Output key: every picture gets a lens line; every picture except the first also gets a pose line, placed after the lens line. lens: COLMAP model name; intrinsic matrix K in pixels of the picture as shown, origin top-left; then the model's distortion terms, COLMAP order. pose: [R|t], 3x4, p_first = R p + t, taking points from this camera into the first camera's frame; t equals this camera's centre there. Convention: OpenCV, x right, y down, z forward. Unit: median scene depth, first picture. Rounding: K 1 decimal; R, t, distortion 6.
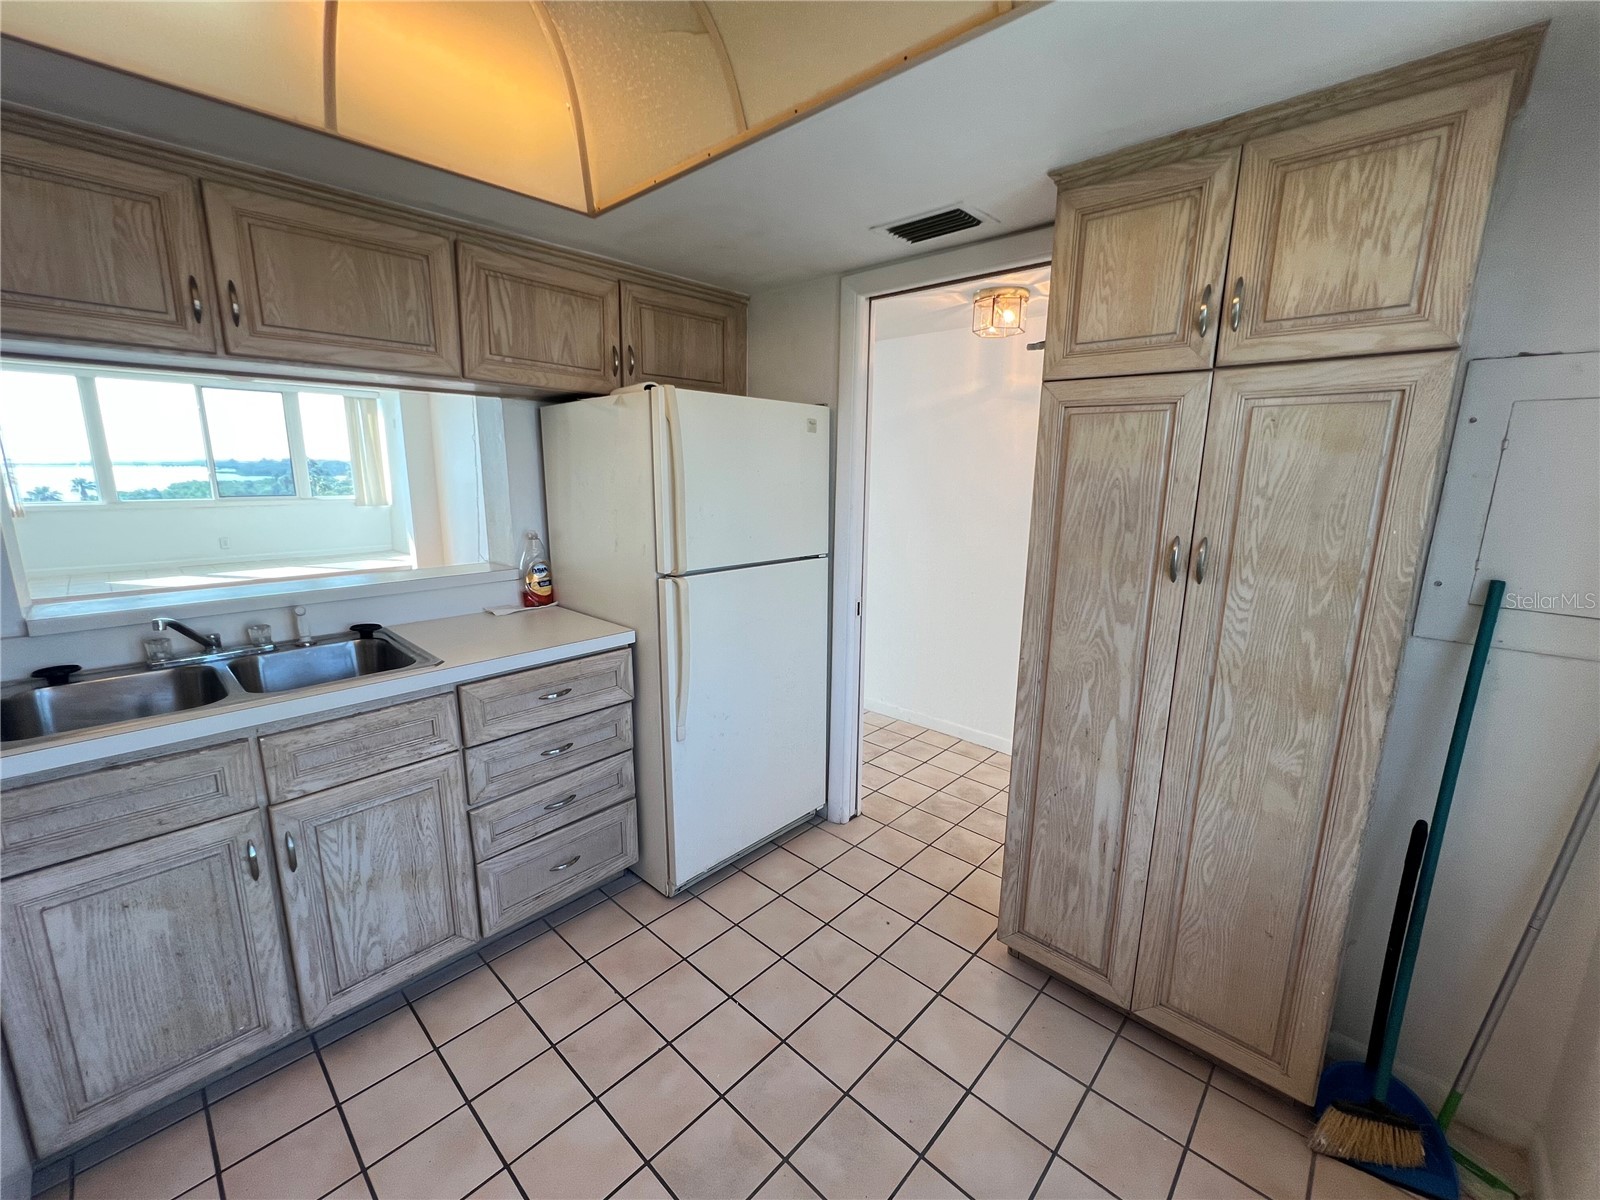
lens RADIAL K [[650.6, 0, 795.9], [0, 650.6, 597.1], [0, 0, 1]] dist [-0.000102, 0.000325]
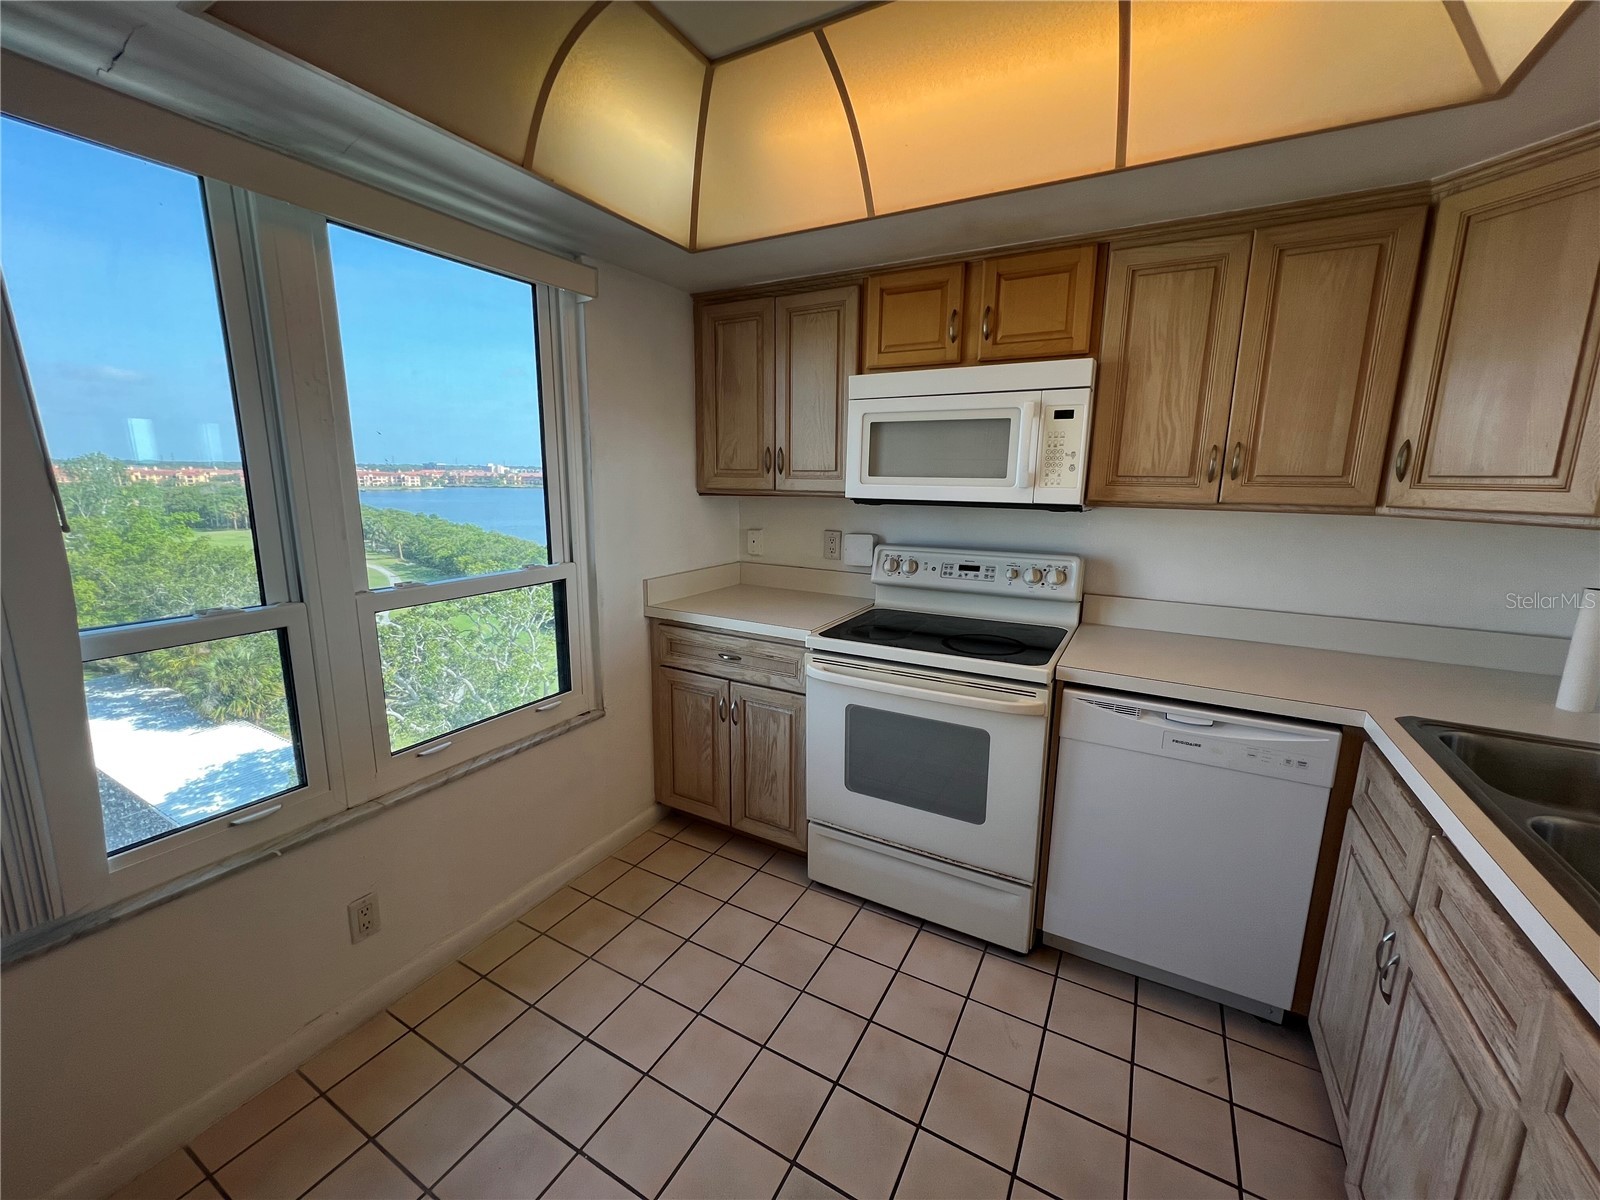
lens RADIAL K [[638.5, 0, 798.4], [0, 638.5, 593.6], [0, 0, 1]] dist [0.002820, 0.000392]
pose [[-0.967457, 0.025385, -0.251761, 0.076464], [-0.071464, 0.927039, 0.368092, -0.229592], [0.242736, 0.374105, -0.895056, 1.163021]]
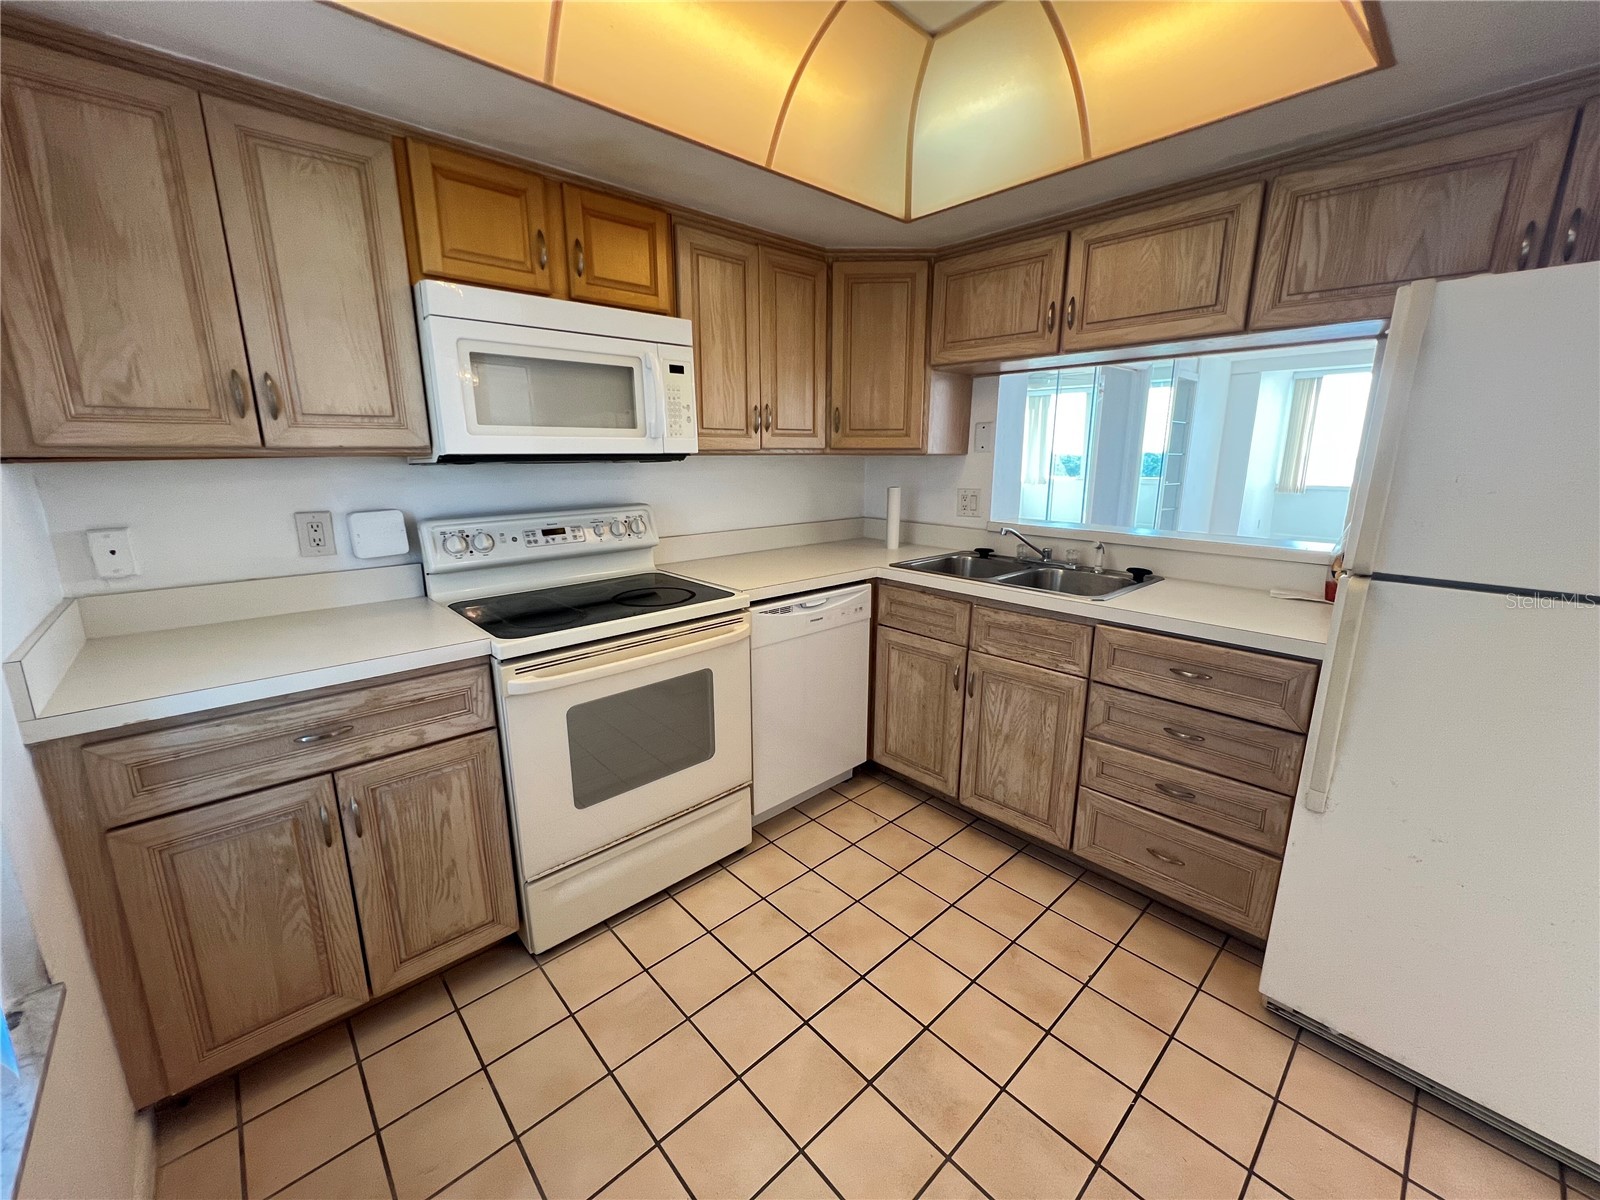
lens RADIAL K [[638.5, 0, 799.3], [0, 638.5, 593.7], [0, 0, 1]] dist [0.002820, 0.000392]
pose [[-0.069590, 0.208689, -0.975503, 0.578303], [-0.198268, 0.955472, 0.218548, -0.049983], [0.977674, 0.208620, -0.025115, 0.518506]]
